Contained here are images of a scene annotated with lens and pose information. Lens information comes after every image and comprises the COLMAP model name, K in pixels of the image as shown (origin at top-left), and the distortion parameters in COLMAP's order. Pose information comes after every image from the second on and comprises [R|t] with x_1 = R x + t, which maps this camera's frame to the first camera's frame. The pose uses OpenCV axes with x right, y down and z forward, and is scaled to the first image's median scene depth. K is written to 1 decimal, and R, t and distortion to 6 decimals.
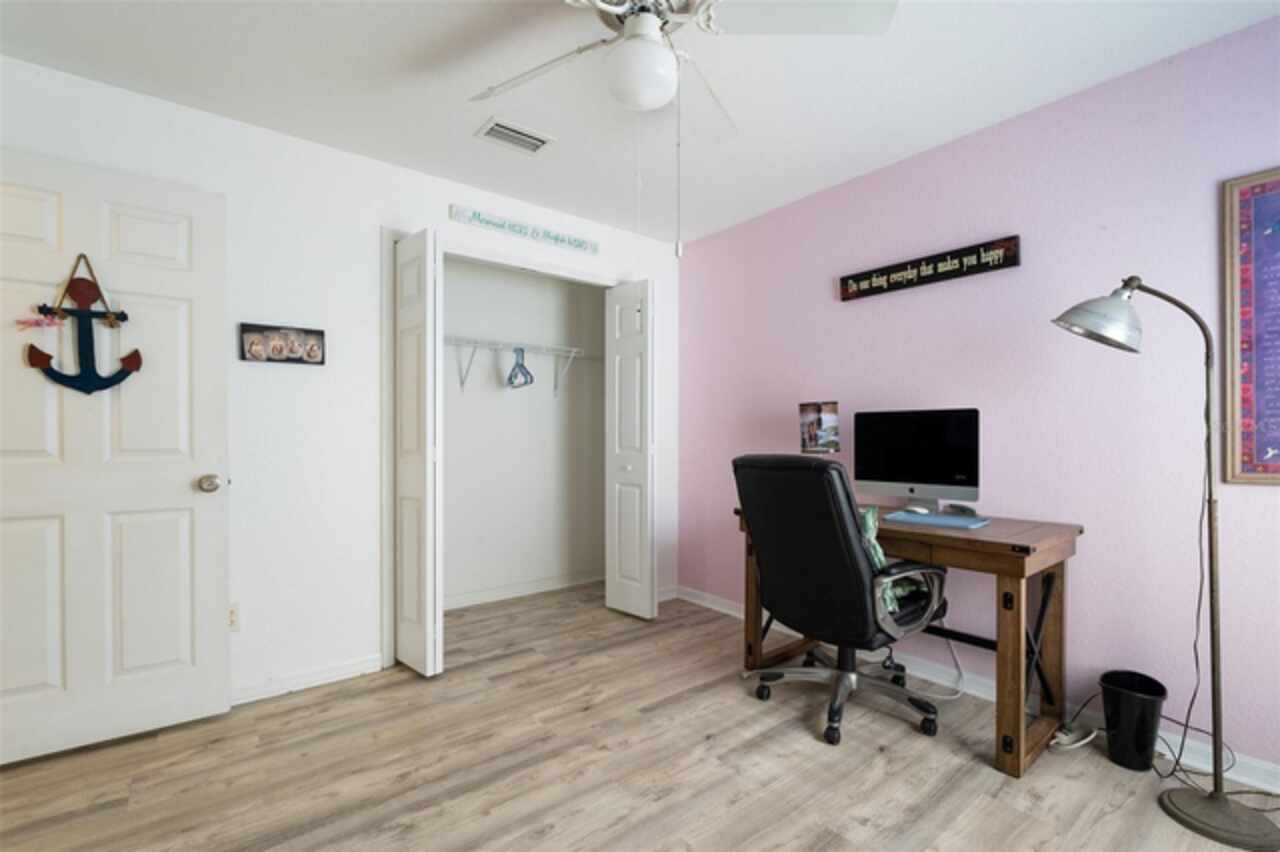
lens RADIAL K [[561.6, 0, 631.1], [0, 561.6, 431.5], [0, 0, 1]] dist [-0.001297, -0.000183]
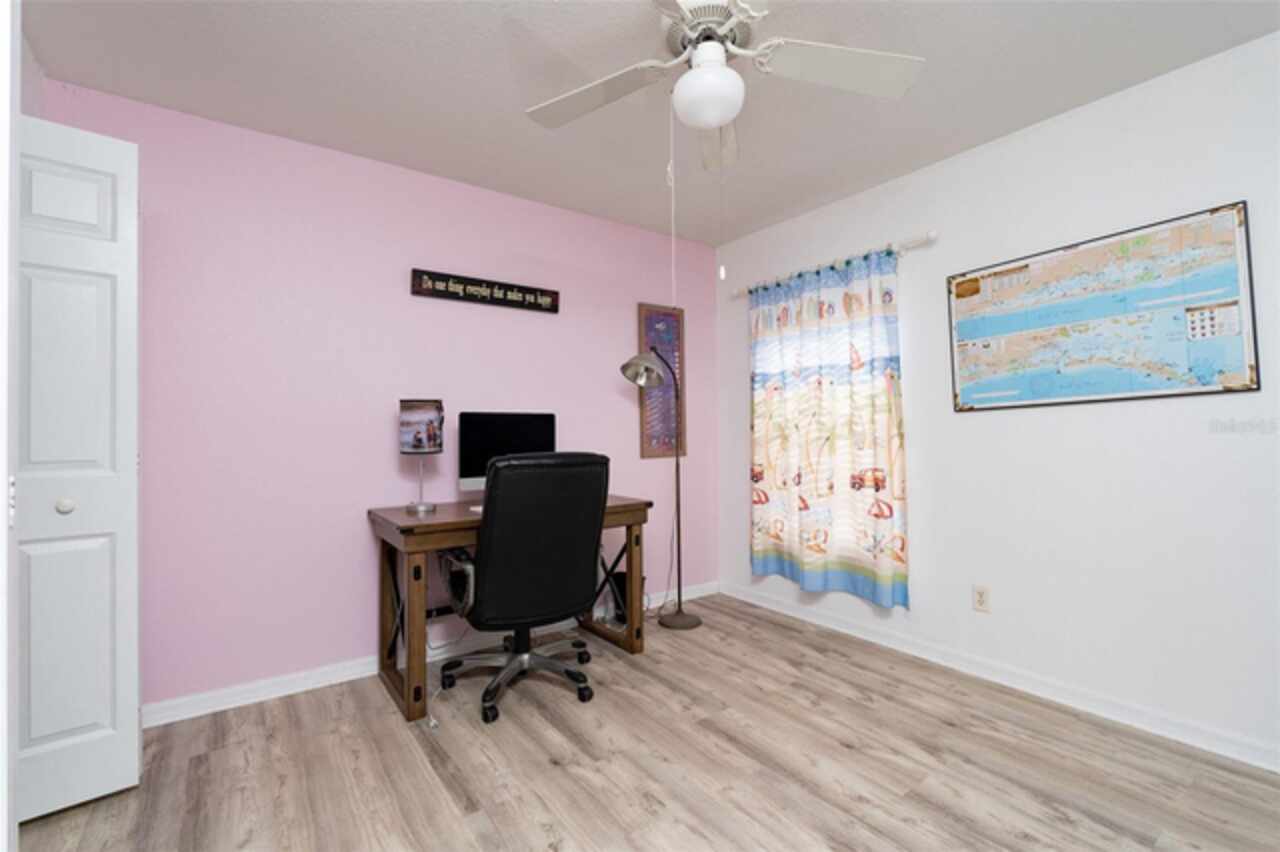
lens RADIAL K [[561.6, 0, 633.4], [0, 561.6, 427.6], [0, 0, 1]] dist [-0.001297, -0.000183]
pose [[0.048705, 0.015557, 0.998692, -0.653348], [0.003225, 0.999871, -0.015732, 0.011726], [-0.998808, 0.003987, 0.048649, 0.695044]]
